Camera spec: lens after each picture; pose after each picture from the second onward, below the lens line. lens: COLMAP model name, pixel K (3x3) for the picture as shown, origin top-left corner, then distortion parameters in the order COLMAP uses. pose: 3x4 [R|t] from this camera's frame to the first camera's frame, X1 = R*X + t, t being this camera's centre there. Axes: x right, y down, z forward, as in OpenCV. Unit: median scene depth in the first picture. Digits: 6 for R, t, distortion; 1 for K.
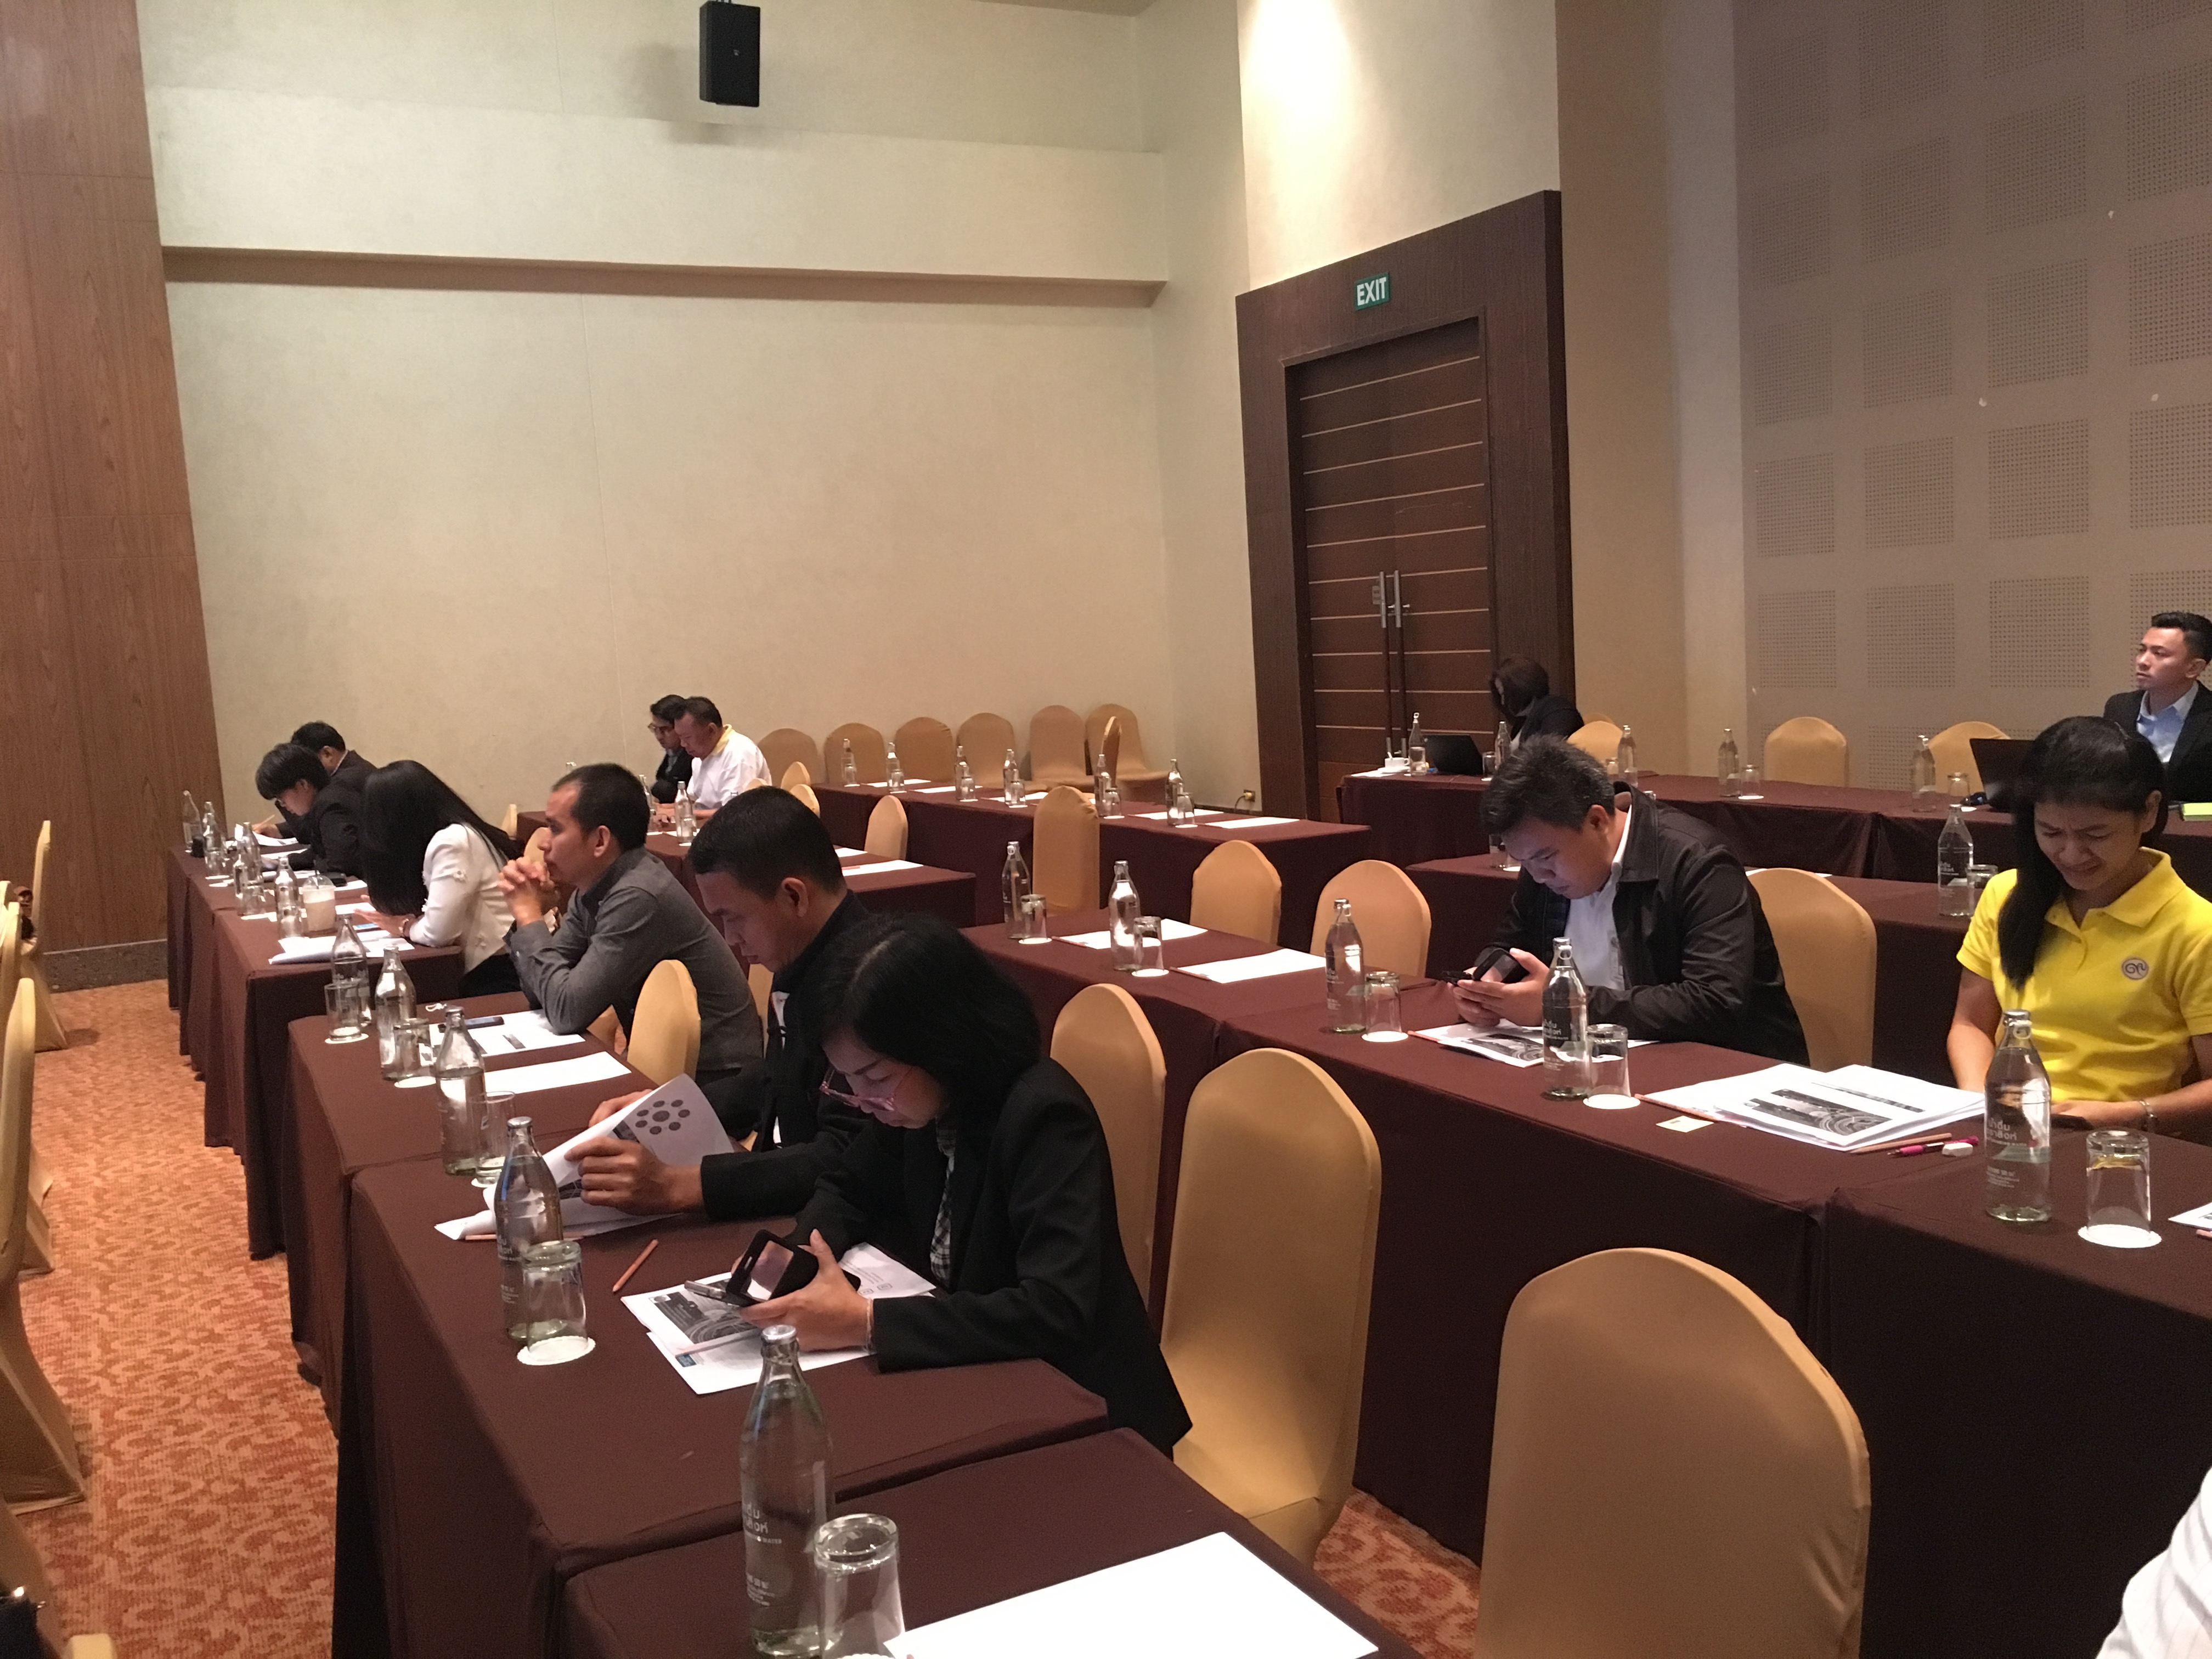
lens RADIAL K [[1891.2, 0, 1115.3], [0, 1891.2, 742.3], [0, 0, 1]] dist [0.119033, -0.232035]
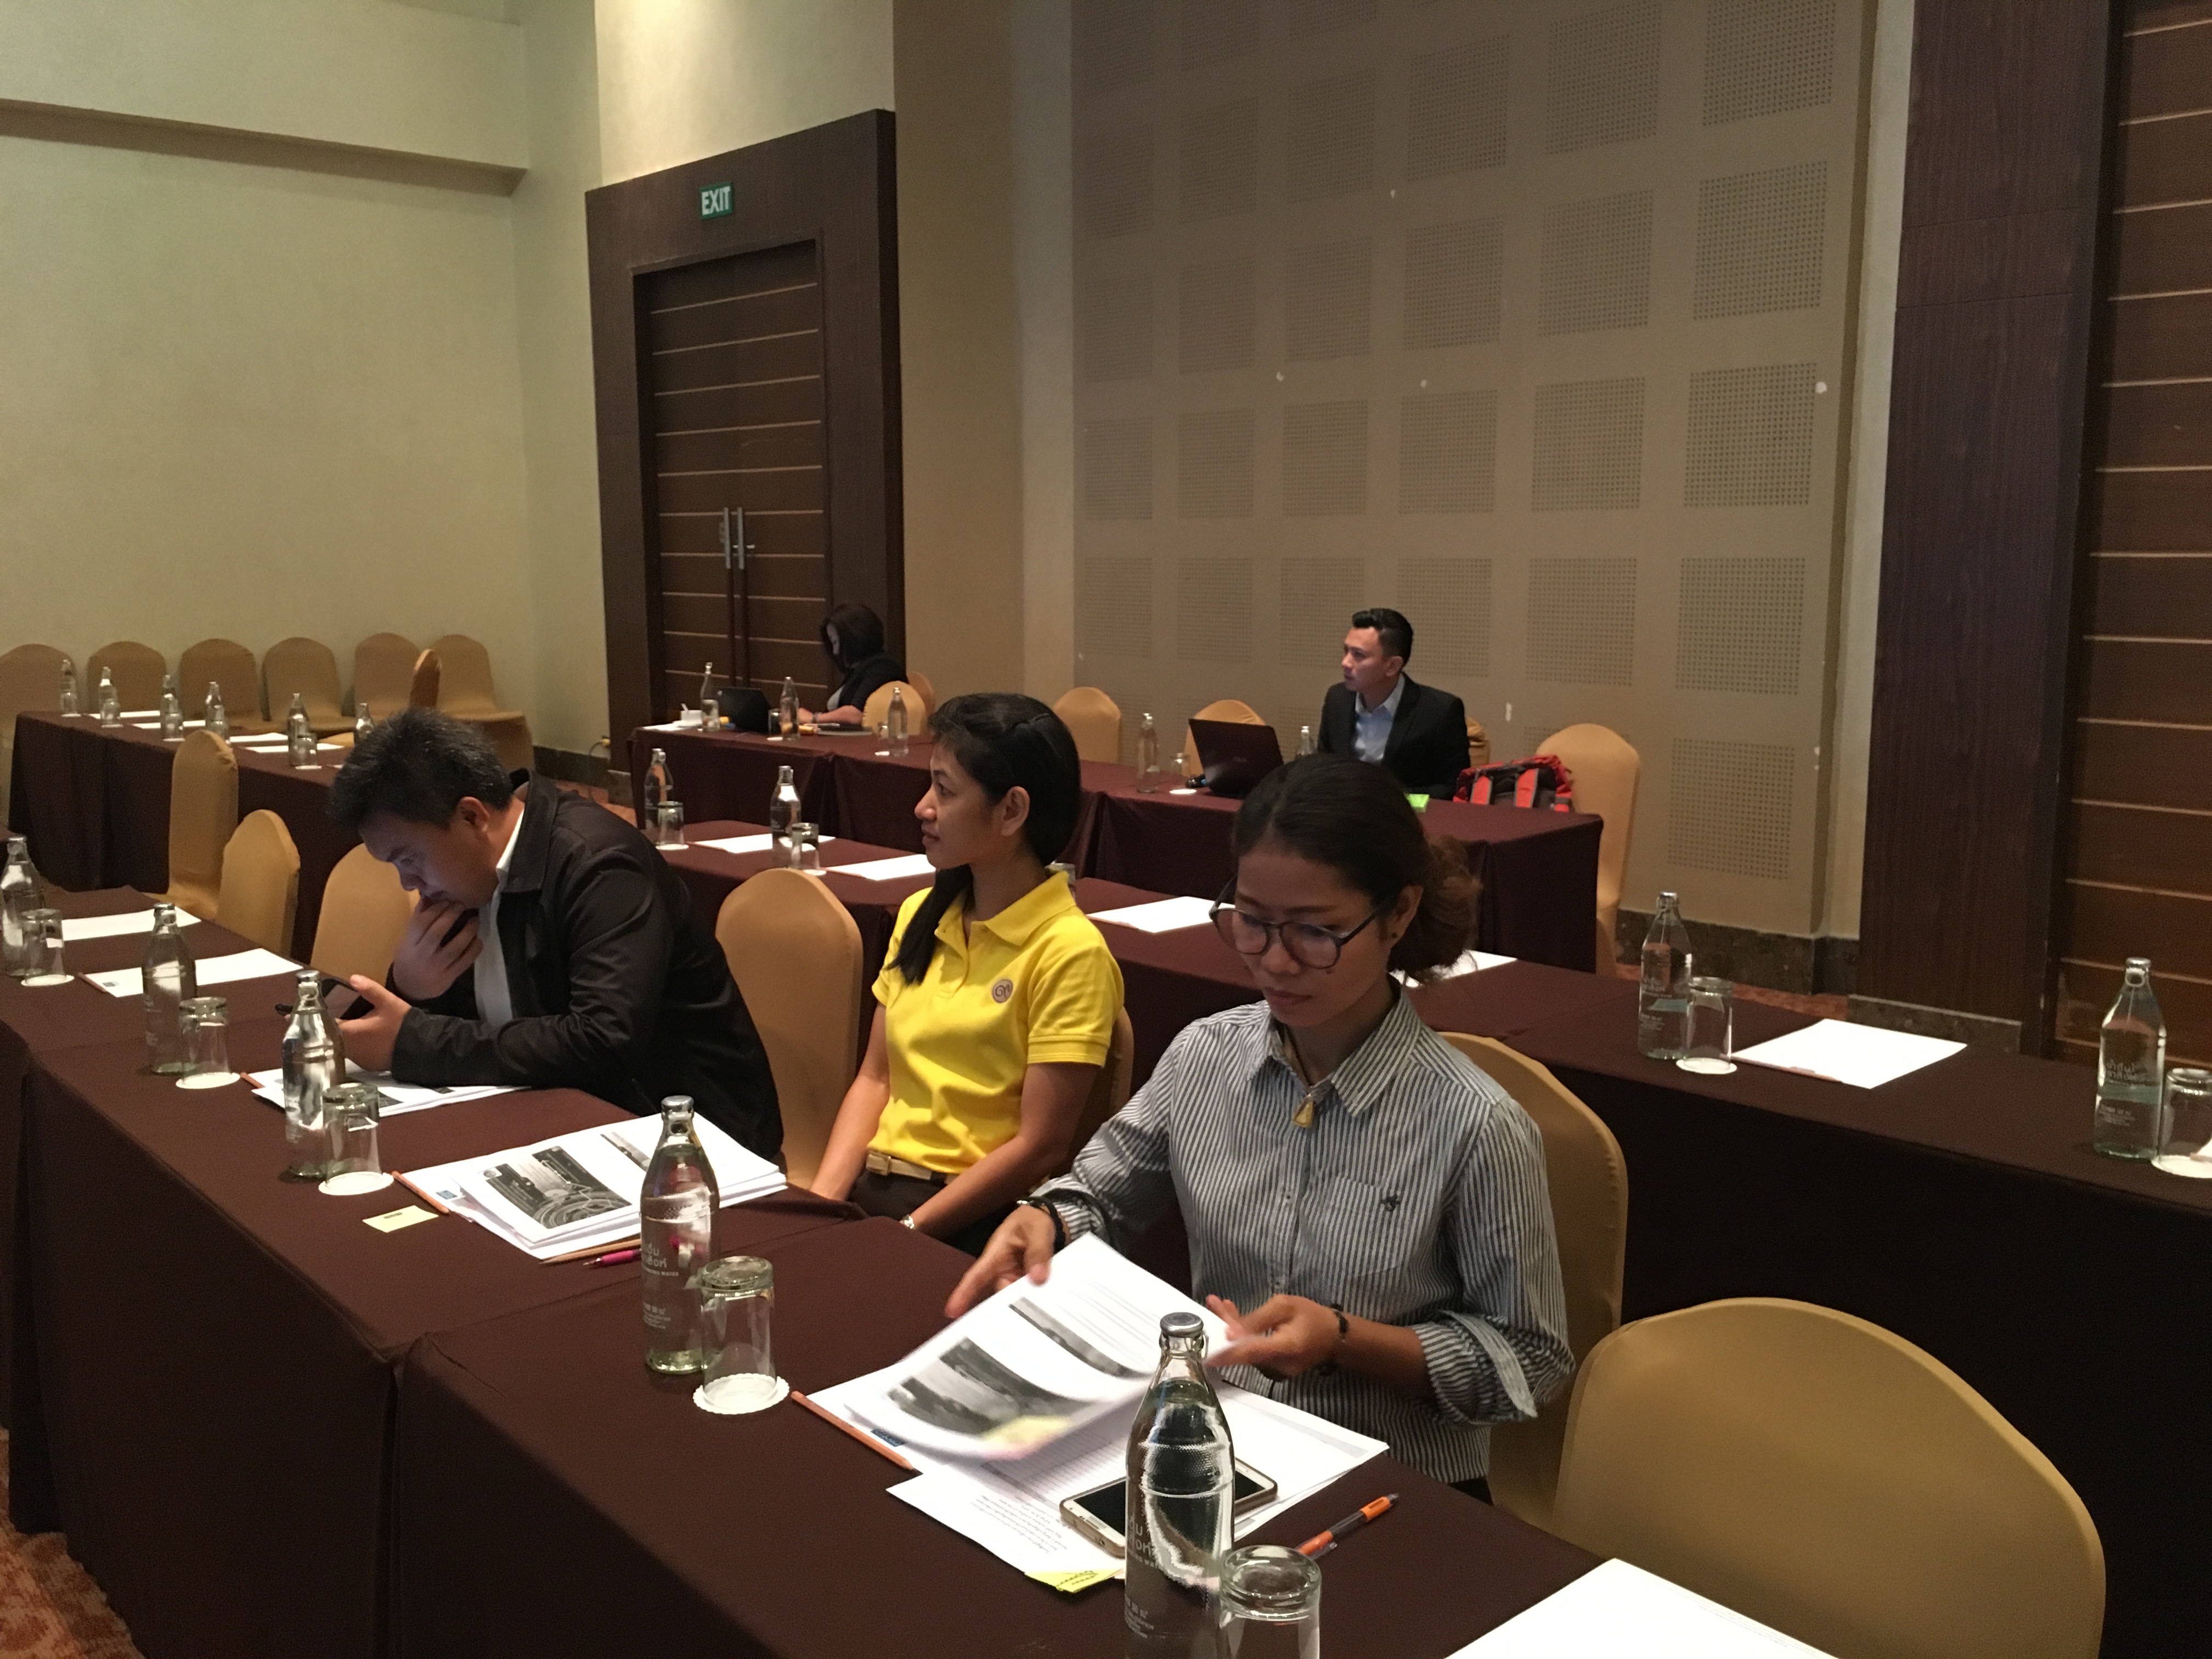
lens RADIAL K [[1891.2, 0, 1115.3], [0, 1891.2, 742.3], [0, 0, 1]] dist [0.119033, -0.232035]
pose [[0.970269, 0.037625, 0.239085, 0.125297], [-0.044946, 0.998670, 0.025241, -0.008892], [-0.237818, -0.035237, 0.970670, 0.057174]]
